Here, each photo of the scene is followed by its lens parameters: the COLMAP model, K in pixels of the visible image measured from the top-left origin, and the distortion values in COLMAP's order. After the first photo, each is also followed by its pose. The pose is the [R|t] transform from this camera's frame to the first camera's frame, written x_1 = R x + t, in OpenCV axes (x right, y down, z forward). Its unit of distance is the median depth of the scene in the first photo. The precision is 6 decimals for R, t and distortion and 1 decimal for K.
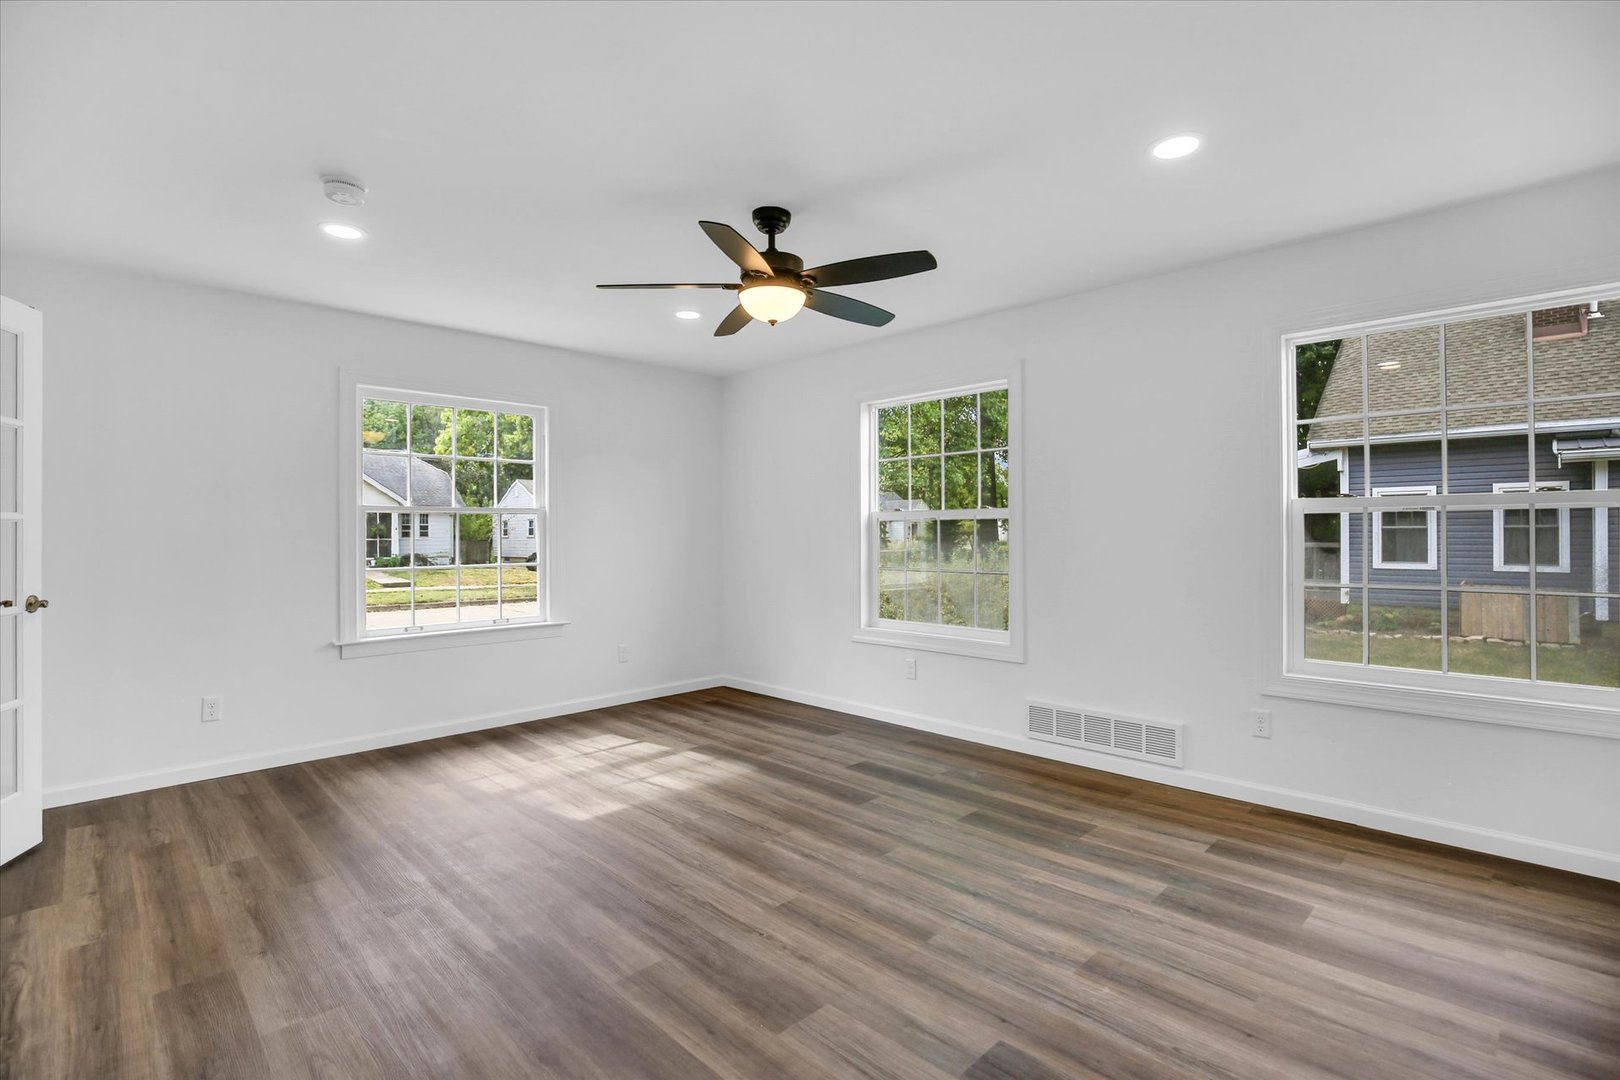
lens RADIAL K [[774.2, 0, 811.0], [0, 774.2, 535.2], [0, 0, 1]] dist [0.000730, -0.000114]
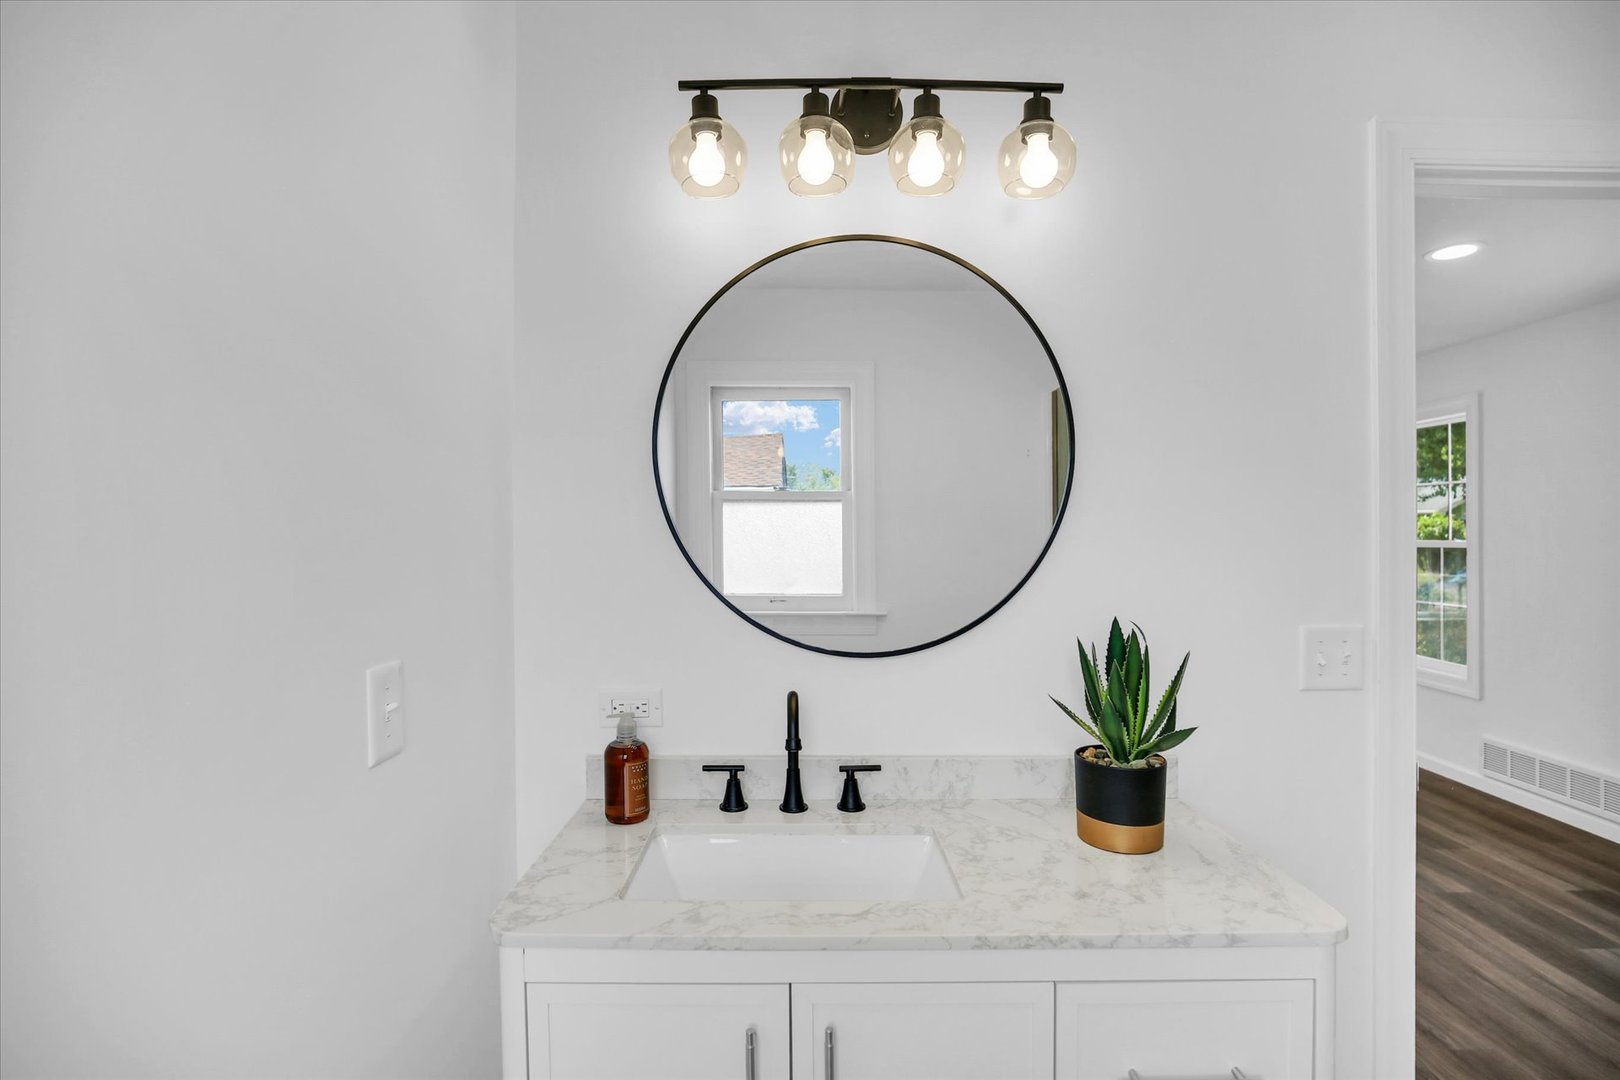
lens RADIAL K [[769.7, 0, 808.4], [0, 769.7, 533.3], [0, 0, 1]] dist [-0.002736, 0.000110]
pose [[0.708821, -0.004992, -0.705371, 0.506199], [-0.004743, 0.999919, -0.011842, -0.043440], [0.705372, 0.011739, 0.708740, -0.420949]]
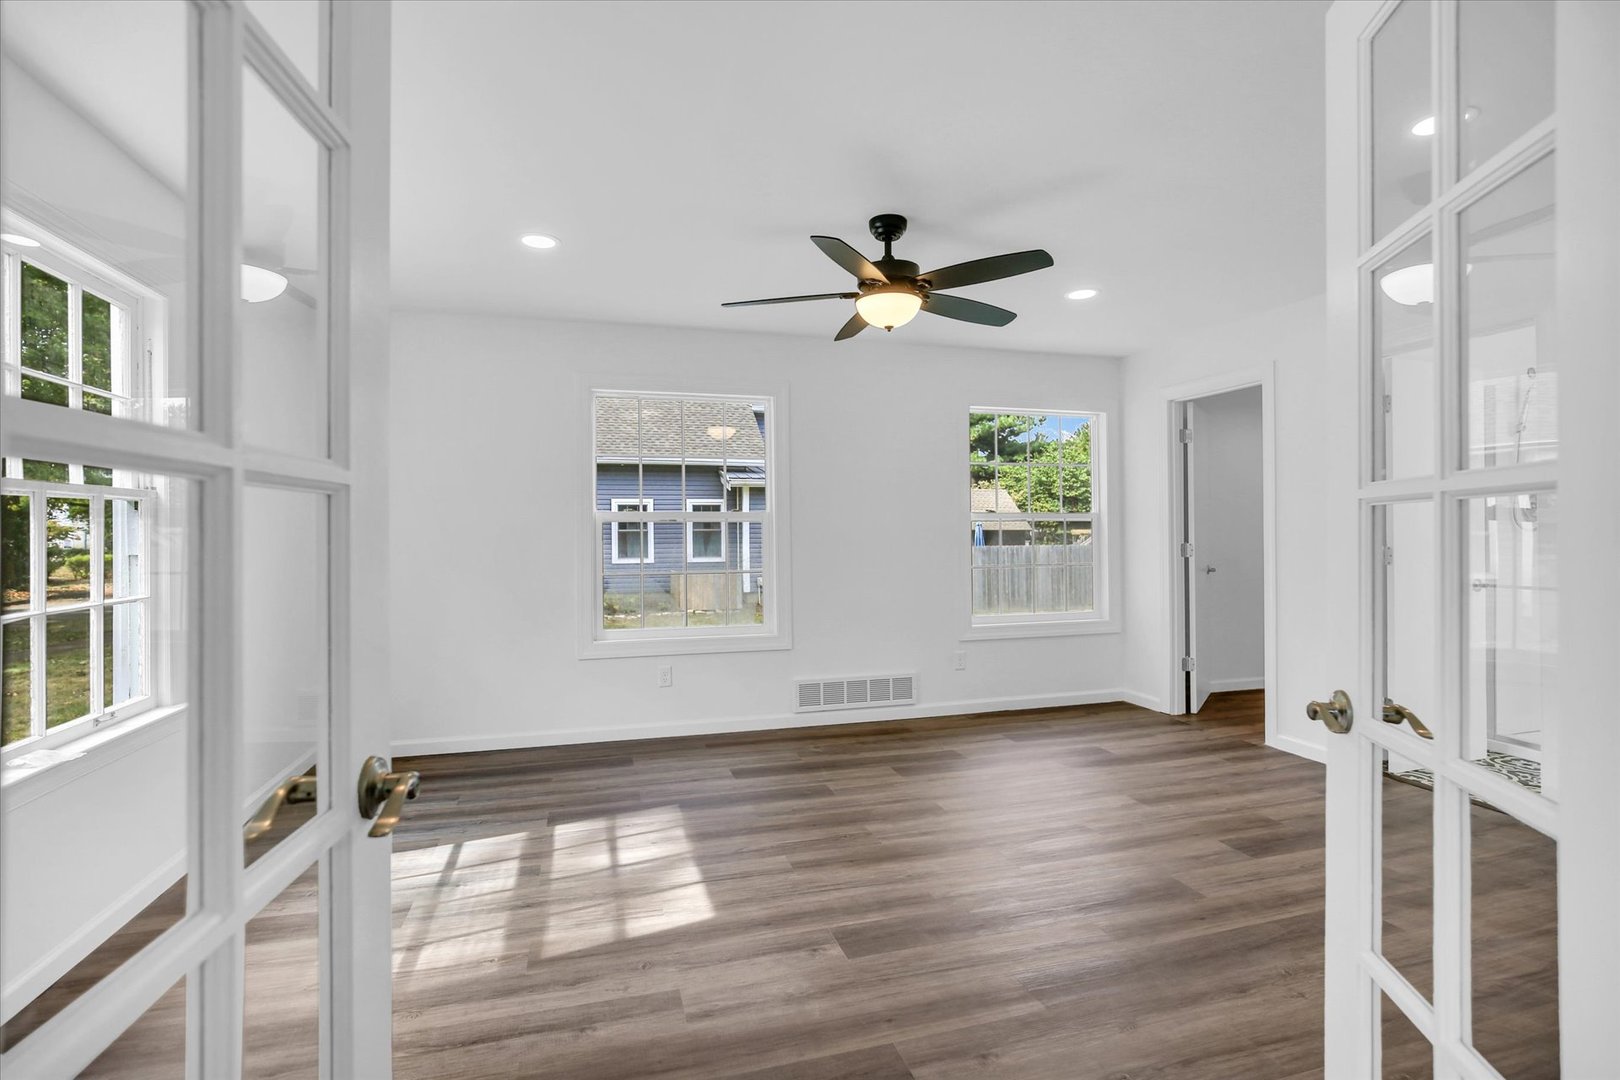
lens RADIAL K [[774.2, 0, 811.0], [0, 774.2, 535.2], [0, 0, 1]] dist [0.000730, -0.000114]
pose [[0.456756, 0.002664, 0.889588, -1.024969], [-0.001080, 0.999996, -0.002440, 0.000373], [-0.889591, 0.000154, 0.456757, 0.638825]]
